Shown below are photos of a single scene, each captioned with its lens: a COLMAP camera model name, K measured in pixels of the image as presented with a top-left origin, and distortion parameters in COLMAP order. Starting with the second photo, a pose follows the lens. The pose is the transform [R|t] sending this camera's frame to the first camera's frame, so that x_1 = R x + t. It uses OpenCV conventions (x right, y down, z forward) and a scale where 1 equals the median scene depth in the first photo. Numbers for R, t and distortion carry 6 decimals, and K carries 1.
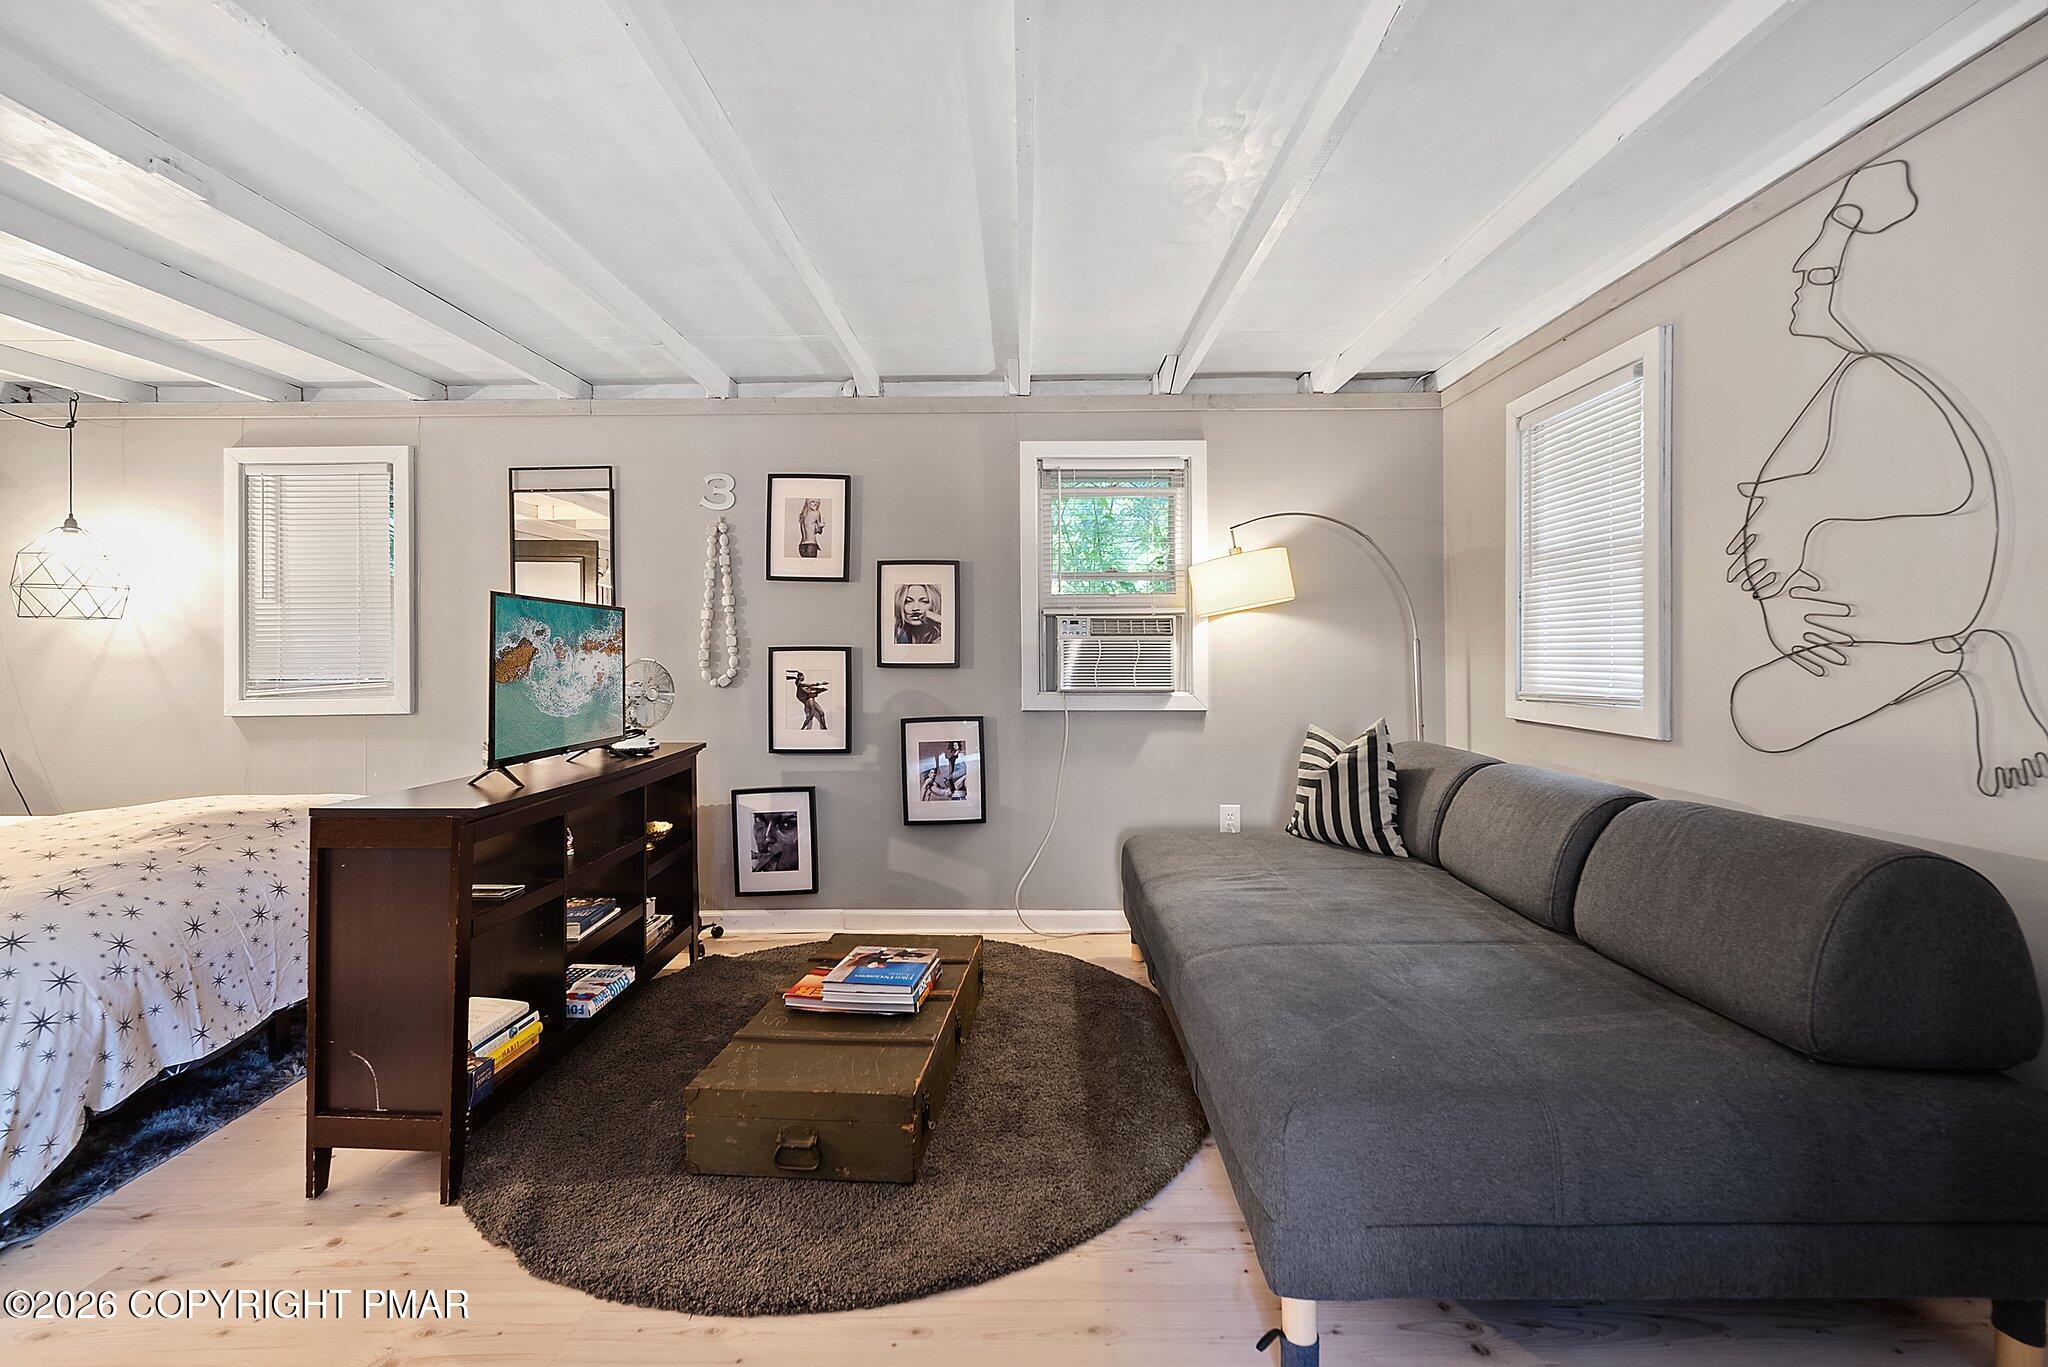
lens RADIAL K [[890.9, 0, 1028.0], [0, 890.9, 648.5], [0, 0, 1]] dist [0.004291, 0.000069]
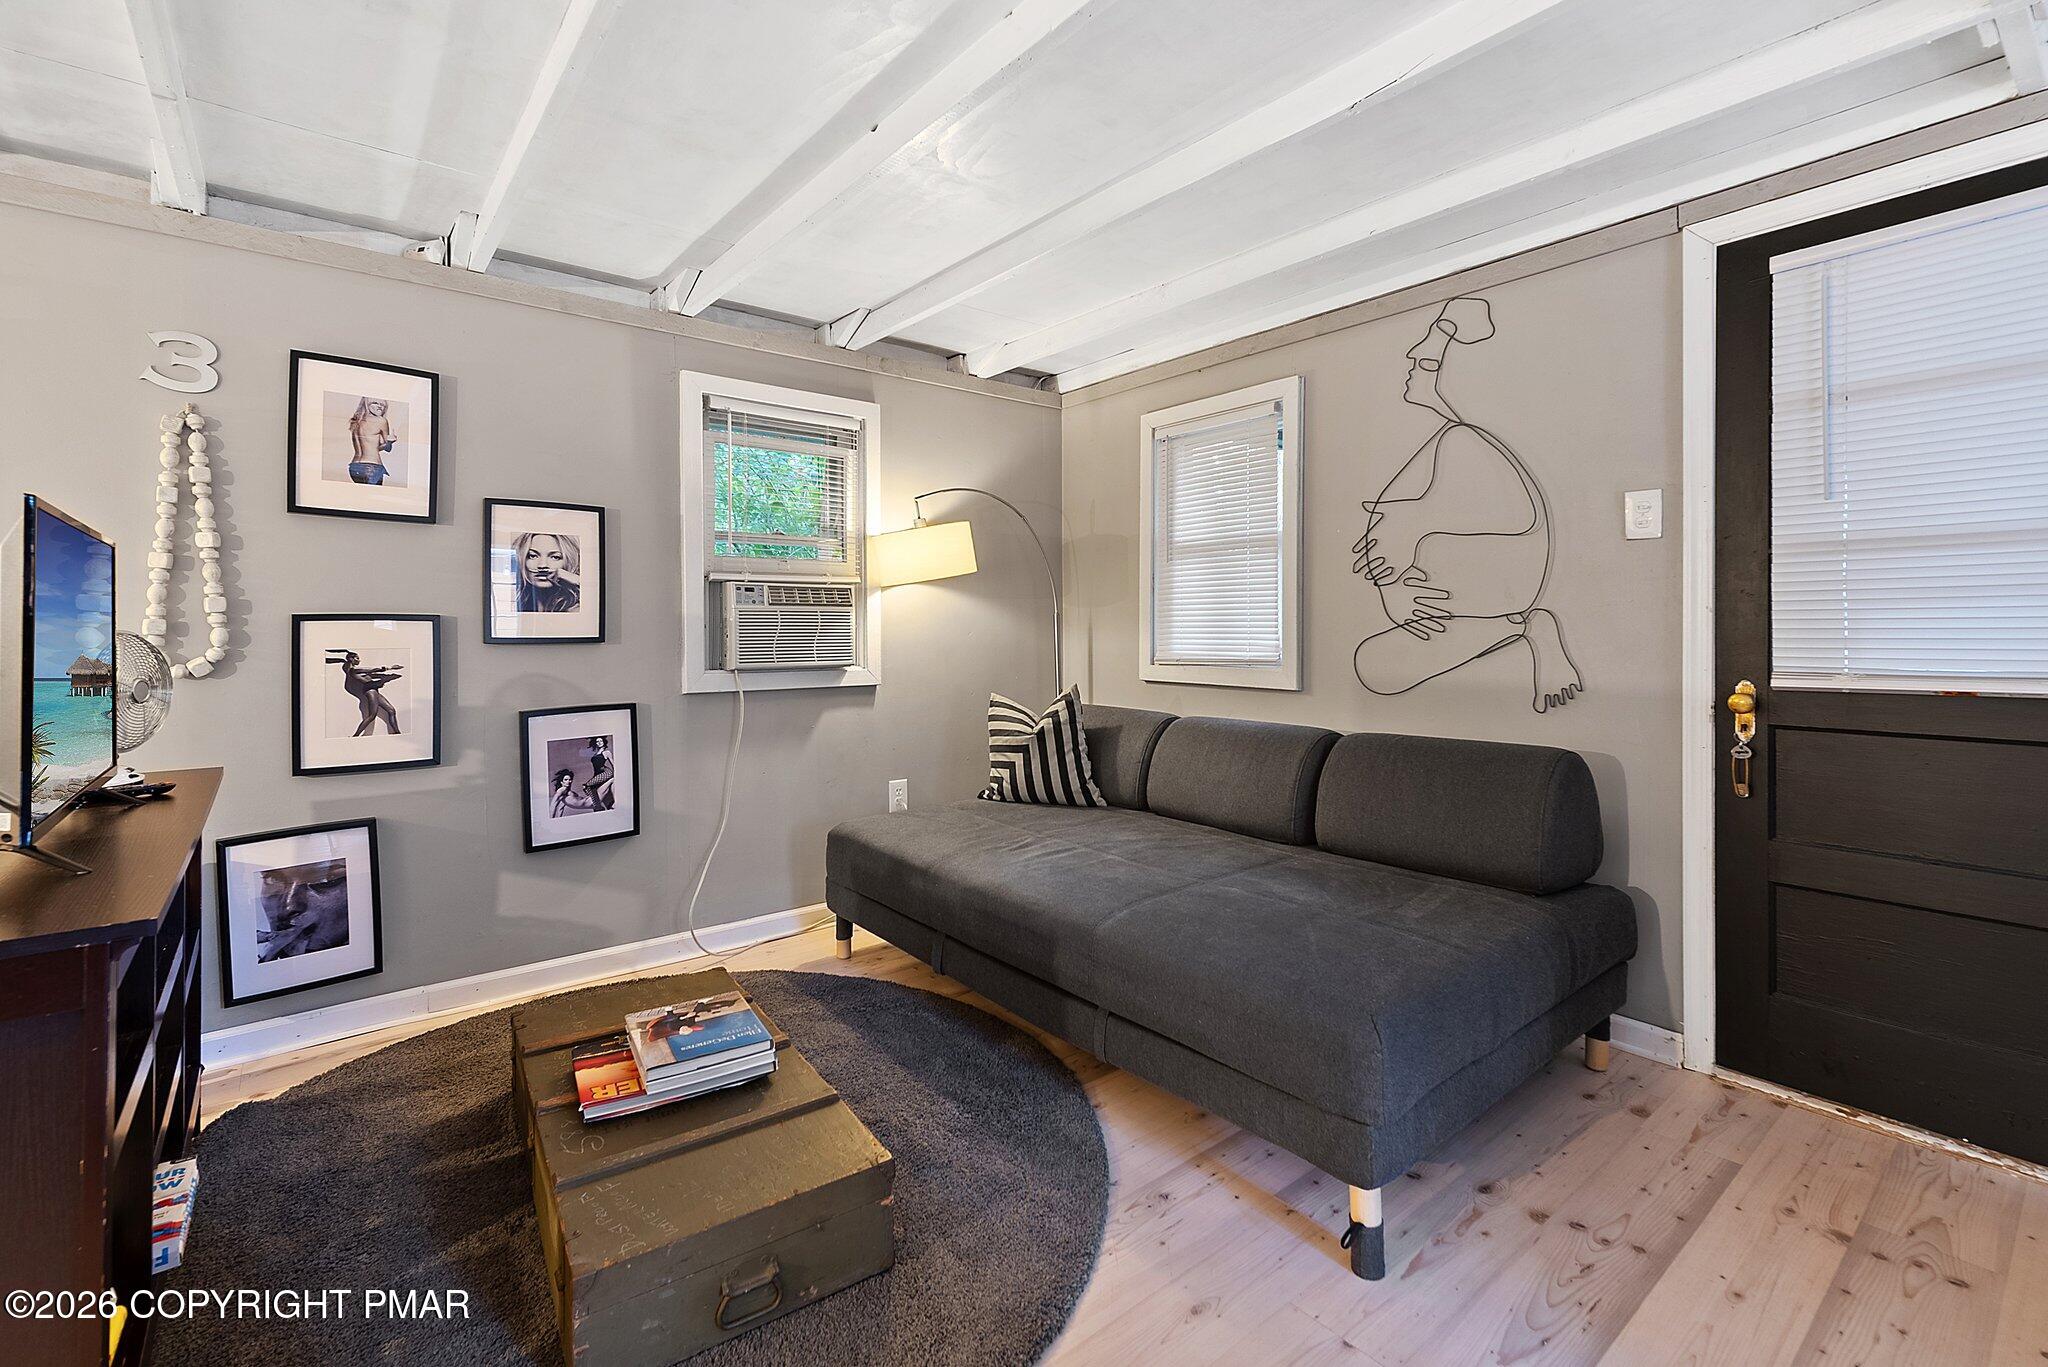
lens RADIAL K [[895.7, 0, 1024.2], [0, 895.7, 629.1], [0, 0, 1]] dist [0.004097, 0.000074]
pose [[0.777638, -0.000417, 0.628713, -0.287843], [-0.002800, 0.999988, 0.004127, 0.004905], [-0.628706, -0.004970, 0.777627, 0.148112]]
